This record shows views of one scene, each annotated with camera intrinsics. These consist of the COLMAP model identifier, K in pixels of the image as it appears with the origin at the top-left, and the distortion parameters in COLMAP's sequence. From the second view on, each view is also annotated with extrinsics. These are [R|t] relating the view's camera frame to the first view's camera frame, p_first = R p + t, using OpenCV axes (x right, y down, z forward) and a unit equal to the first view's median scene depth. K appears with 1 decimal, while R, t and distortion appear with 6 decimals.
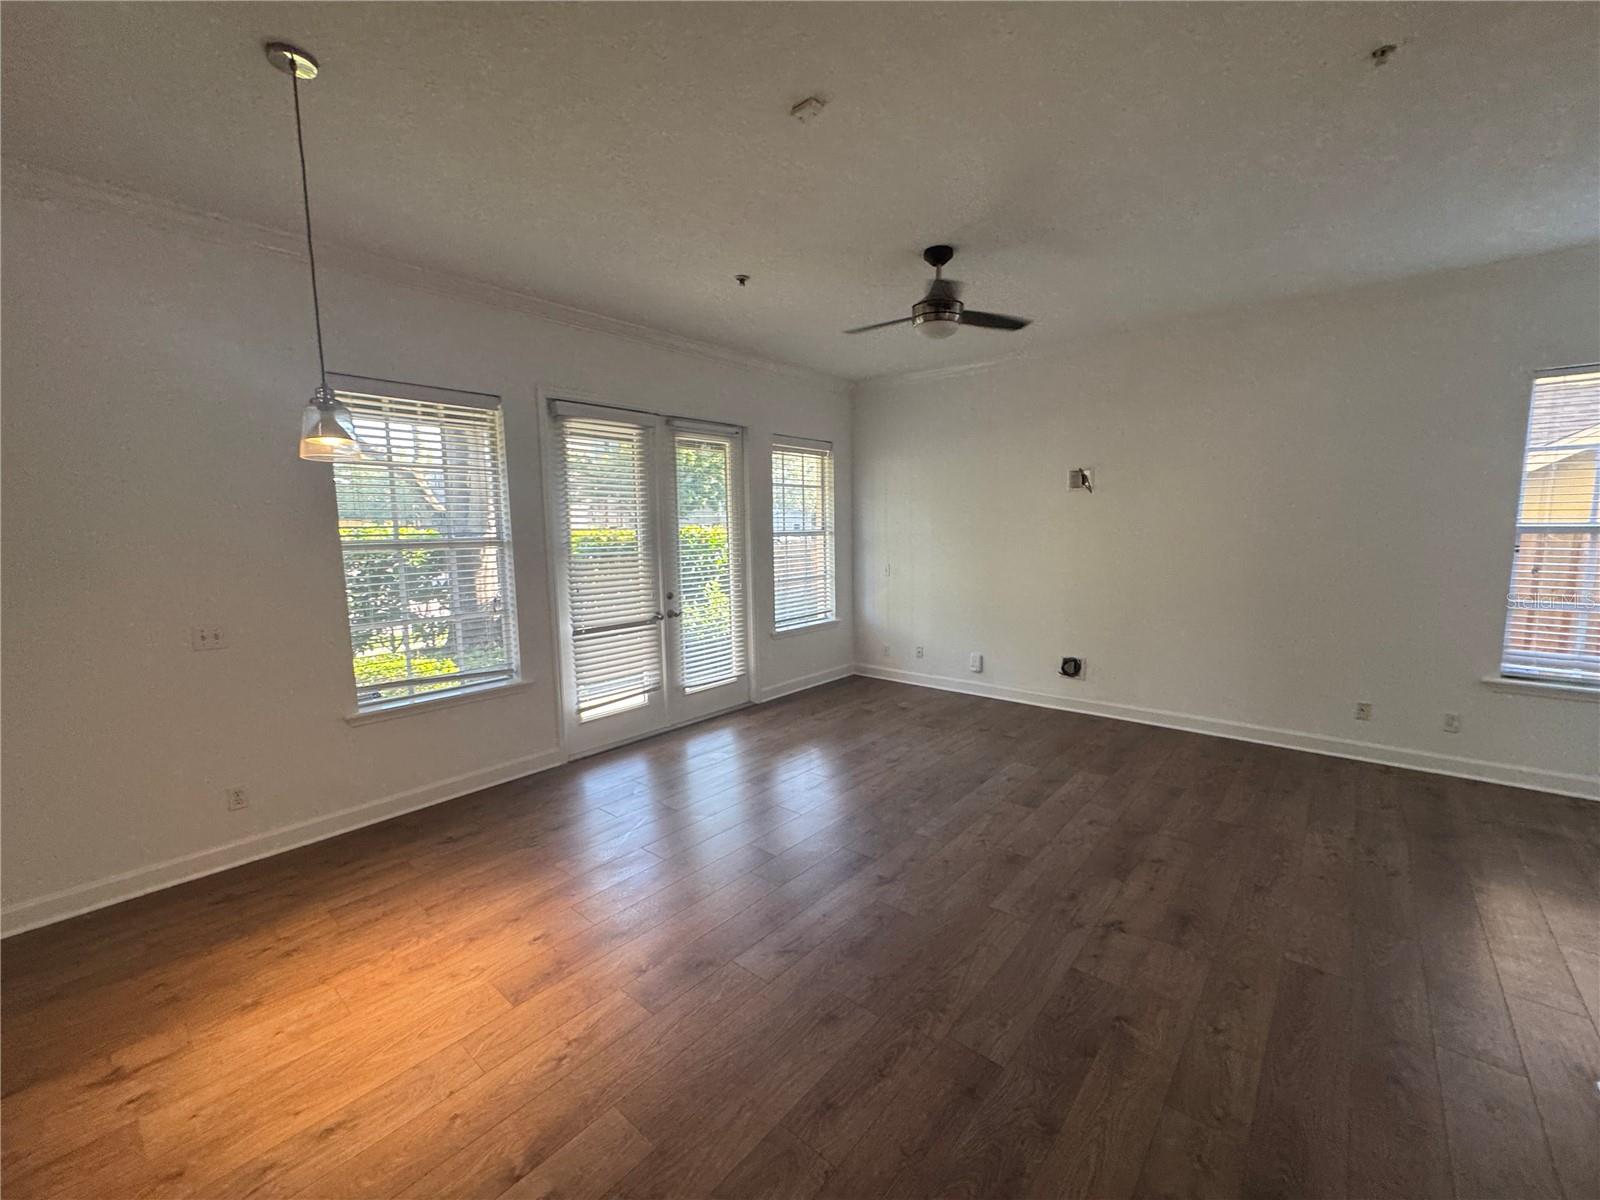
lens RADIAL K [[642.5, 0, 796.2], [0, 642.5, 601.1], [0, 0, 1]] dist [-0.002021, -0.000081]
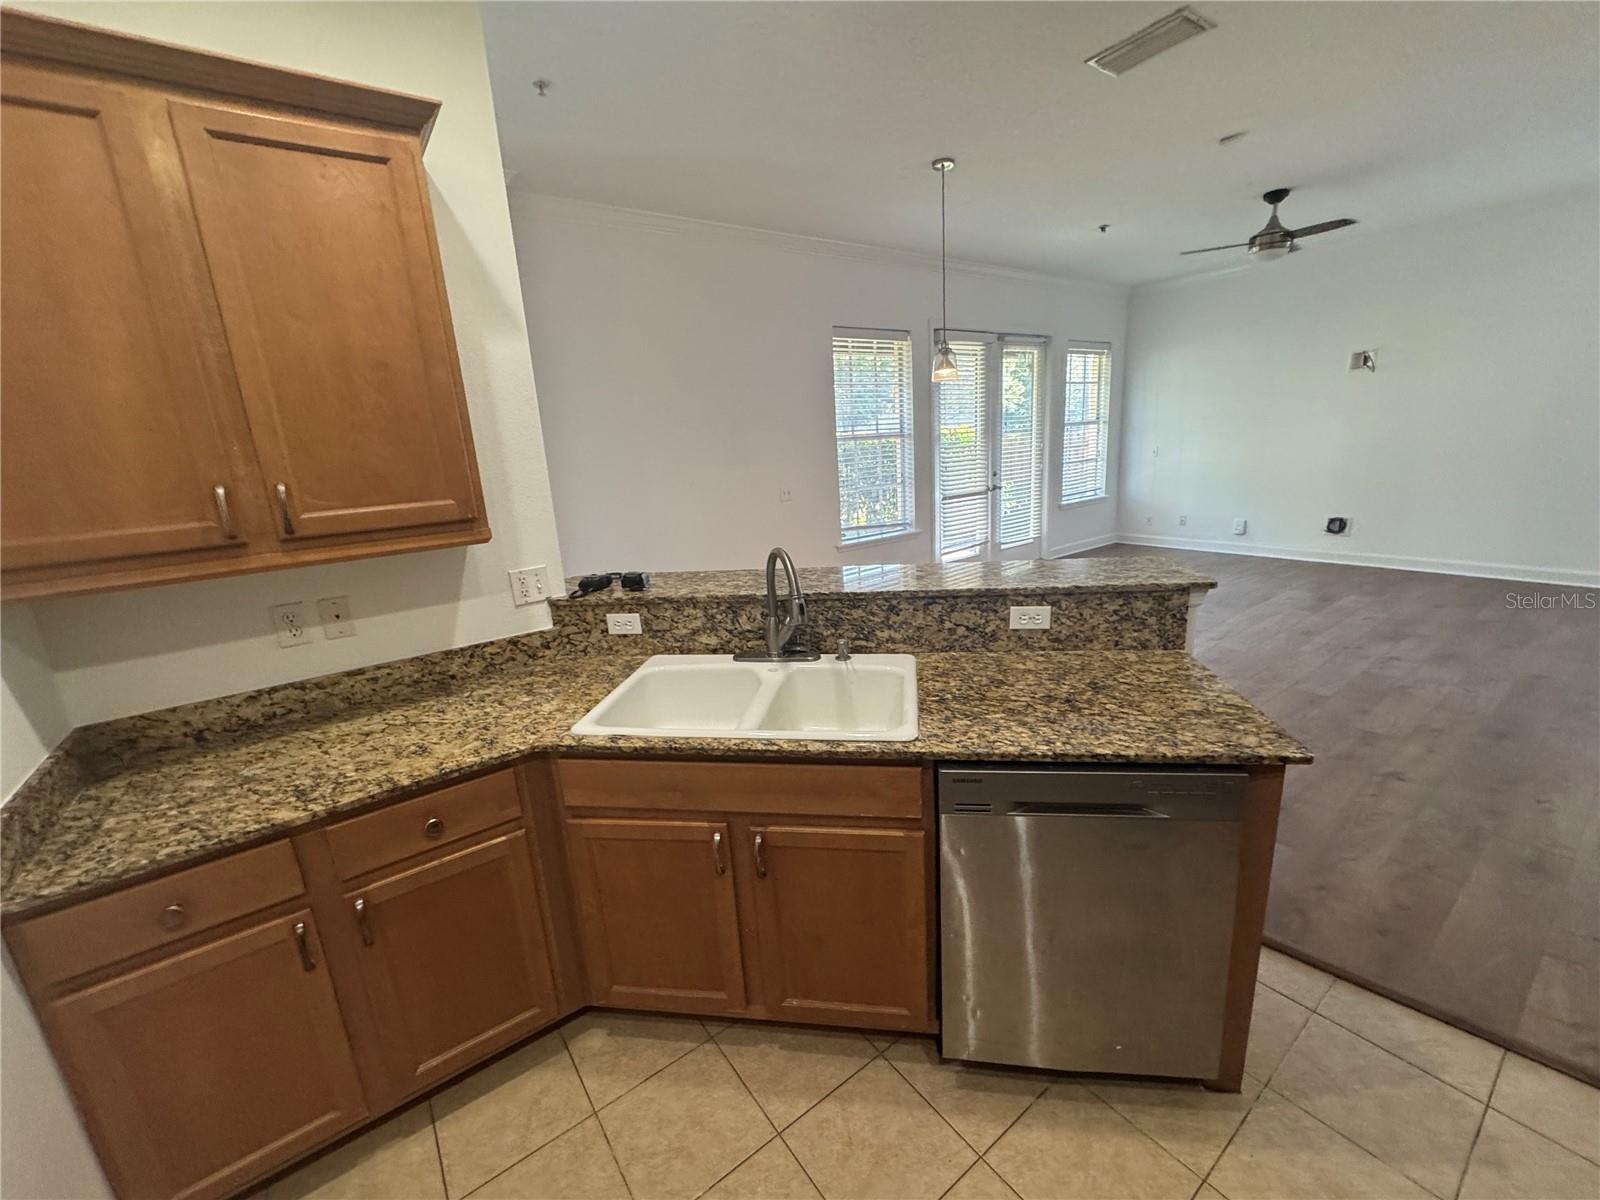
lens RADIAL K [[642.5, 0, 806.4], [0, 642.5, 597.7], [0, 0, 1]] dist [-0.002021, -0.000081]
pose [[0.973960, 0.010717, -0.226468, -0.333283], [0.019697, 0.991105, 0.131614, 0.077355], [0.225864, -0.132647, 0.965085, -0.497403]]
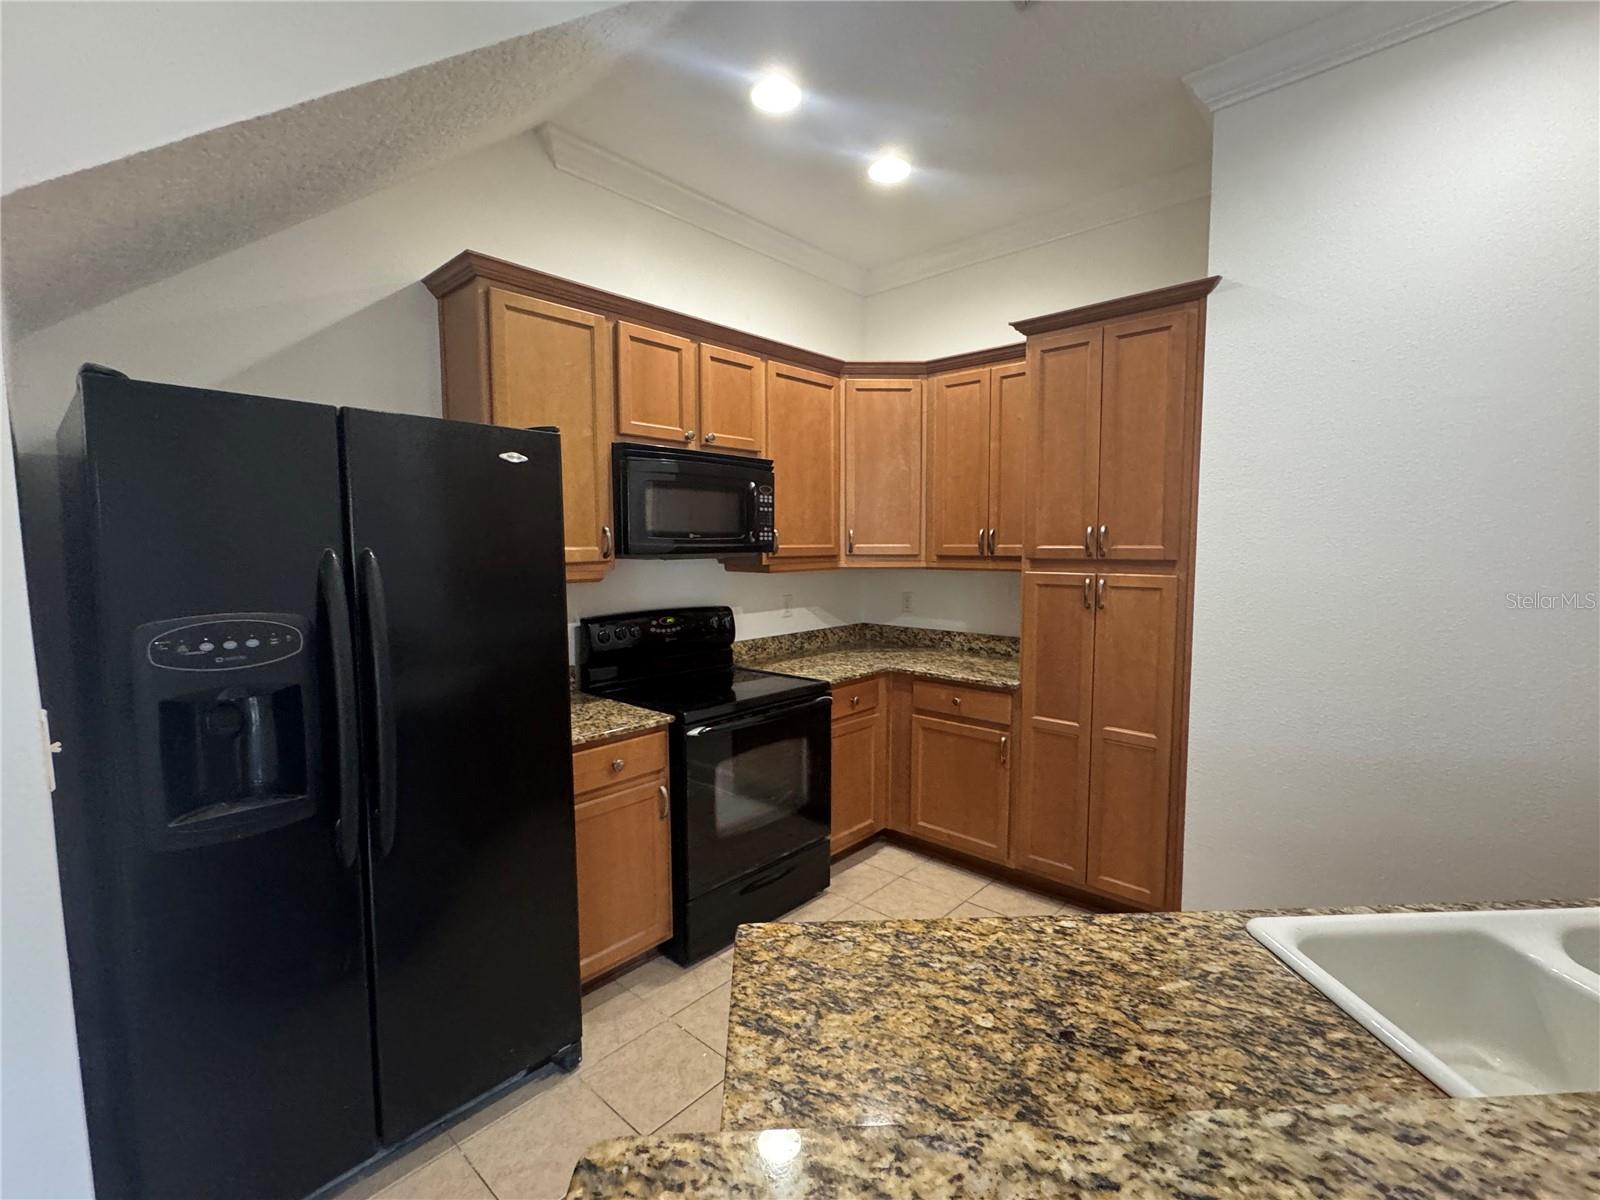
lens RADIAL K [[710.9, 0, 798.8], [0, 710.9, 596.0], [0, 0, 1]] dist [-0.000555, -0.000358]
pose [[-0.999581, 0.016564, 0.023749, -0.201593], [0.020868, 0.980714, 0.194332, 0.027158], [-0.020072, 0.194746, -0.980648, 0.056977]]
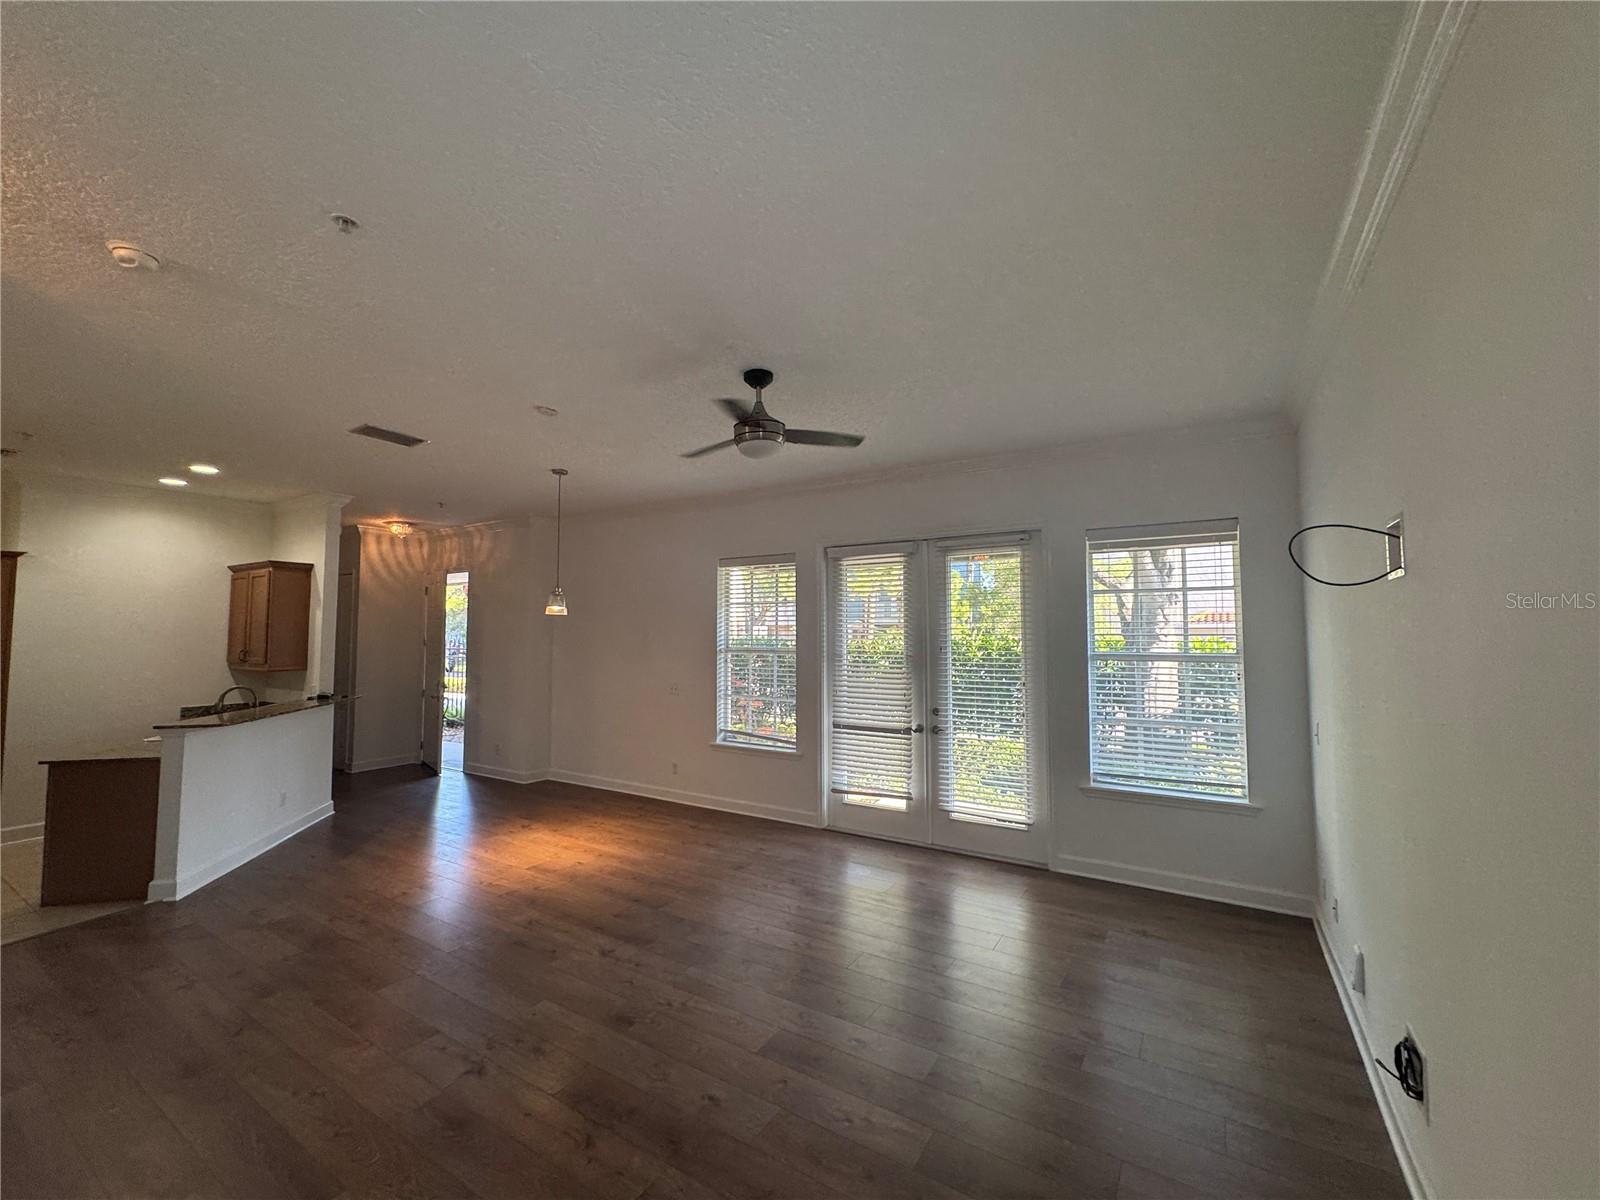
lens RADIAL K [[642.5, 0, 808.4], [0, 642.5, 597.5], [0, 0, 1]] dist [-0.002021, -0.000081]
pose [[0.165919, -0.044164, -0.985150, 0.954936], [-0.120148, 0.990649, -0.064646, -0.118807], [0.978793, 0.129090, 0.159061, 0.759574]]
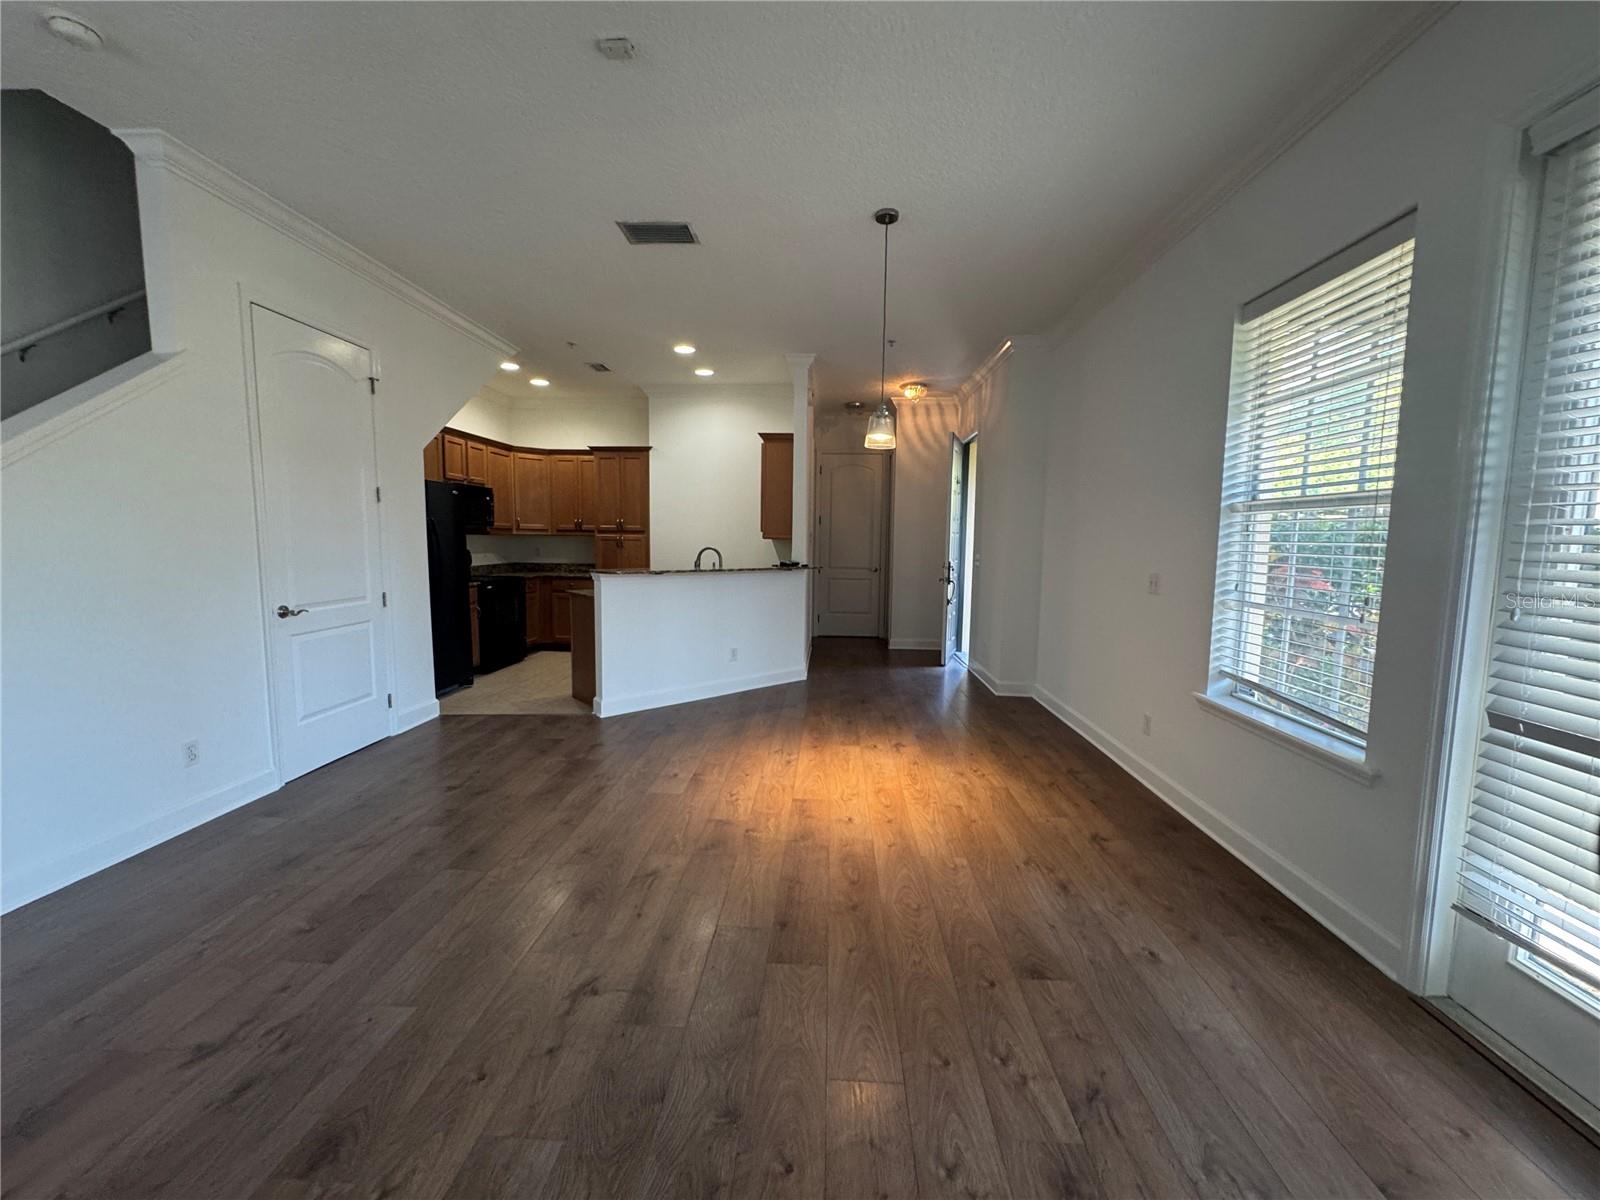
lens RADIAL K [[642.5, 0, 801.6], [0, 642.5, 600.0], [0, 0, 1]] dist [-0.002021, -0.000081]
pose [[-0.787034, 0.063481, -0.613635, 0.239196], [-0.075312, 0.977365, 0.197702, -0.072085], [0.612295, 0.201812, -0.764438, 1.087256]]
